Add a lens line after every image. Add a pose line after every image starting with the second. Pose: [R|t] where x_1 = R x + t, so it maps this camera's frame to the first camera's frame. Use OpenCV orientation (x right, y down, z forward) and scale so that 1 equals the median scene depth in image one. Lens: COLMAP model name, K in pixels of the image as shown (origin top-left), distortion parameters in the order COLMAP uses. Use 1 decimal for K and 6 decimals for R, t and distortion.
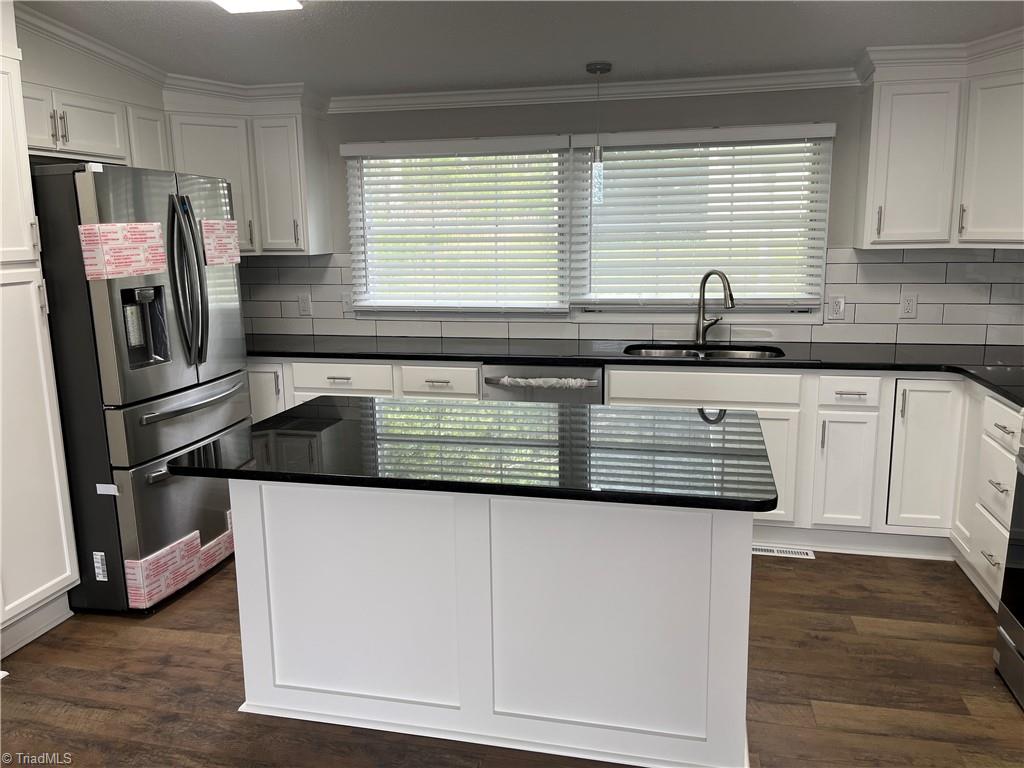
lens RADIAL K [[781.5, 0, 504.8], [0, 781.5, 378.3], [0, 0, 1]] dist [0.046662, -0.075888]
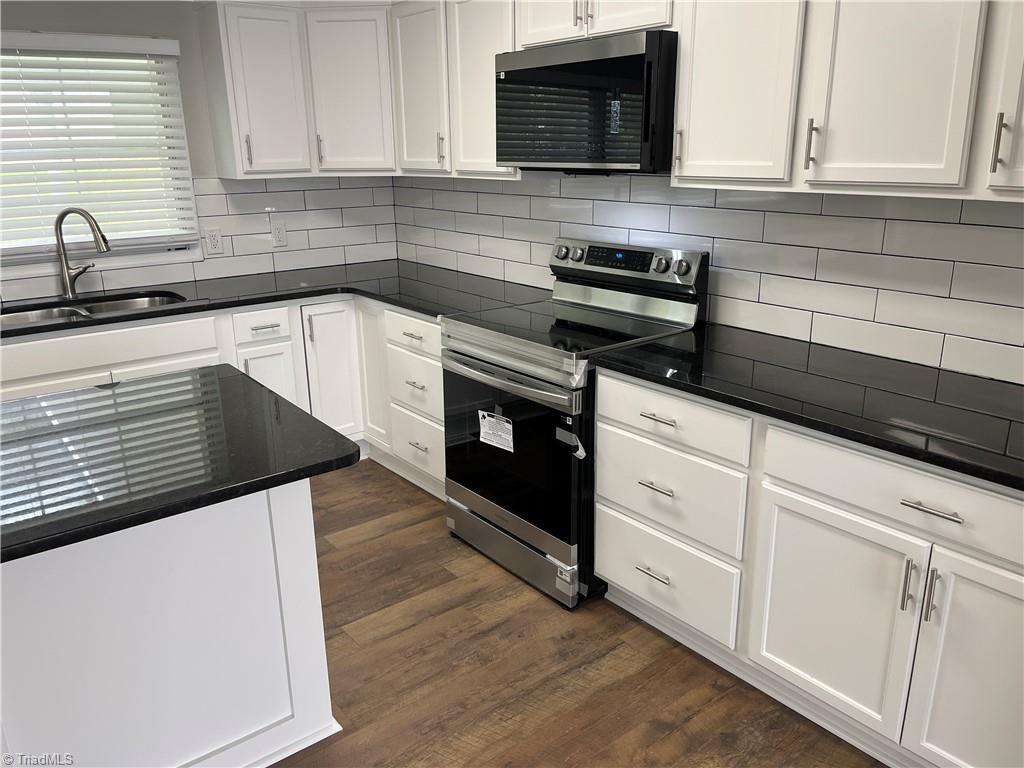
lens RADIAL K [[781.5, 0, 508.8], [0, 781.5, 380.8], [0, 0, 1]] dist [0.046662, -0.075888]
pose [[0.611318, -0.217793, 0.760826, -0.134218], [0.145763, 0.975925, 0.162248, -0.029121], [-0.777845, 0.011715, 0.628347, 0.127750]]
